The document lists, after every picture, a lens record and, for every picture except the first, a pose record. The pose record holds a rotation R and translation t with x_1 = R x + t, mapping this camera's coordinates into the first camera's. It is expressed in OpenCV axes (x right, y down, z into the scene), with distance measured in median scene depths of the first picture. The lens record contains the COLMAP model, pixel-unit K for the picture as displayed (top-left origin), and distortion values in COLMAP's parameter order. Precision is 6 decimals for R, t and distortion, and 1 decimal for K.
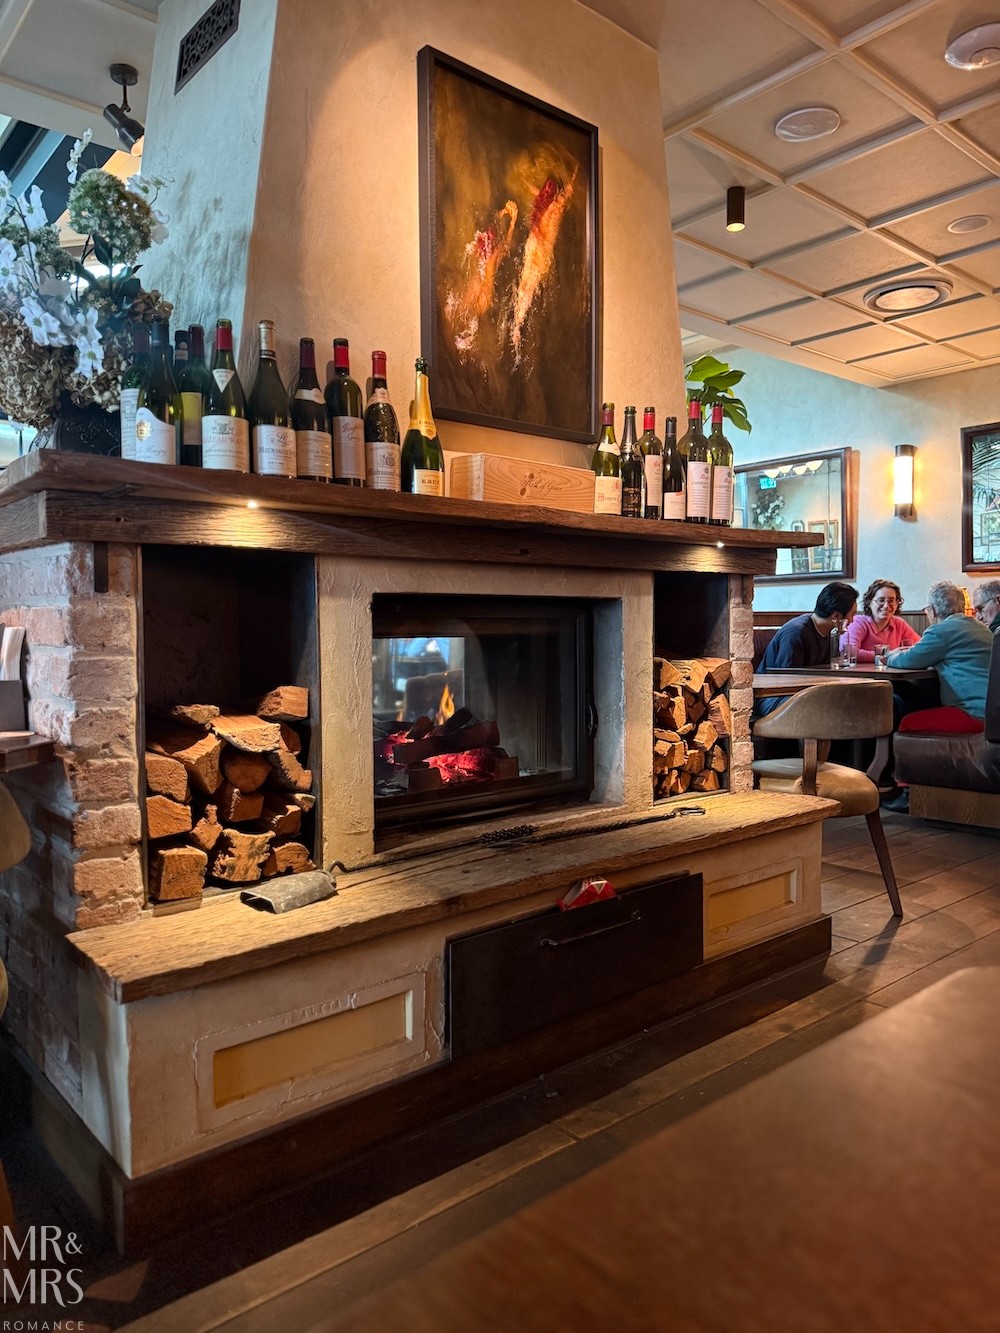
lens RADIAL K [[940.6, 0, 500.0], [0, 940.6, 666.5], [0, 0, 1]] dist [0.142021, -0.275341]
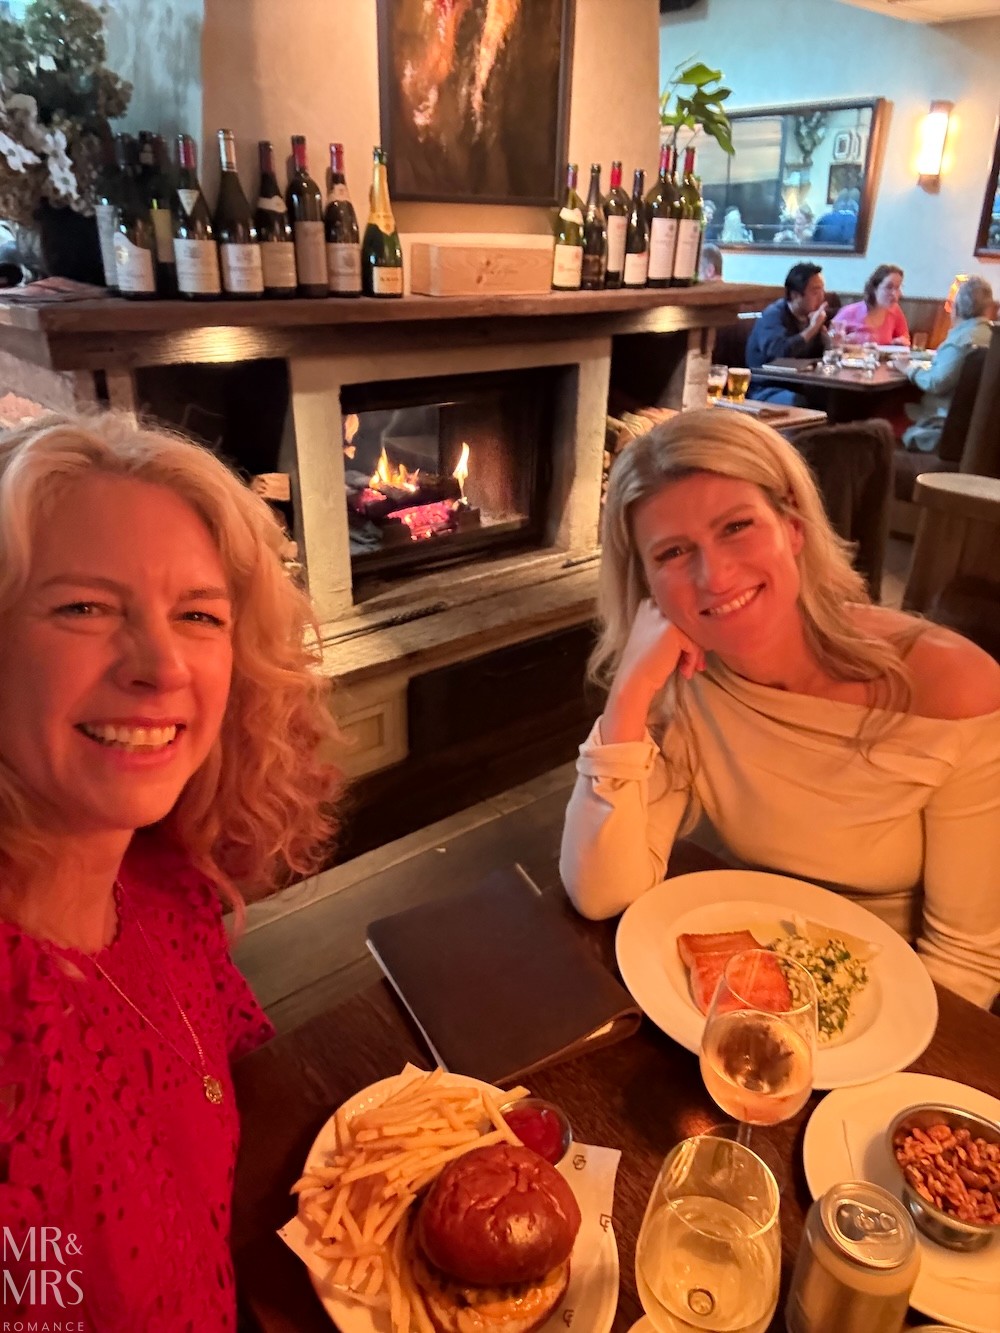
lens RADIAL K [[923.7, 0, 502.3], [0, 923.7, 721.1], [0, 0, 1]] dist [0.058901, -0.085949]
pose [[0.999461, 0.032751, 0.002195, 0.067605], [-0.030504, 0.902035, 0.430585, -0.201309], [0.012123, -0.430420, 0.902548, -0.163326]]
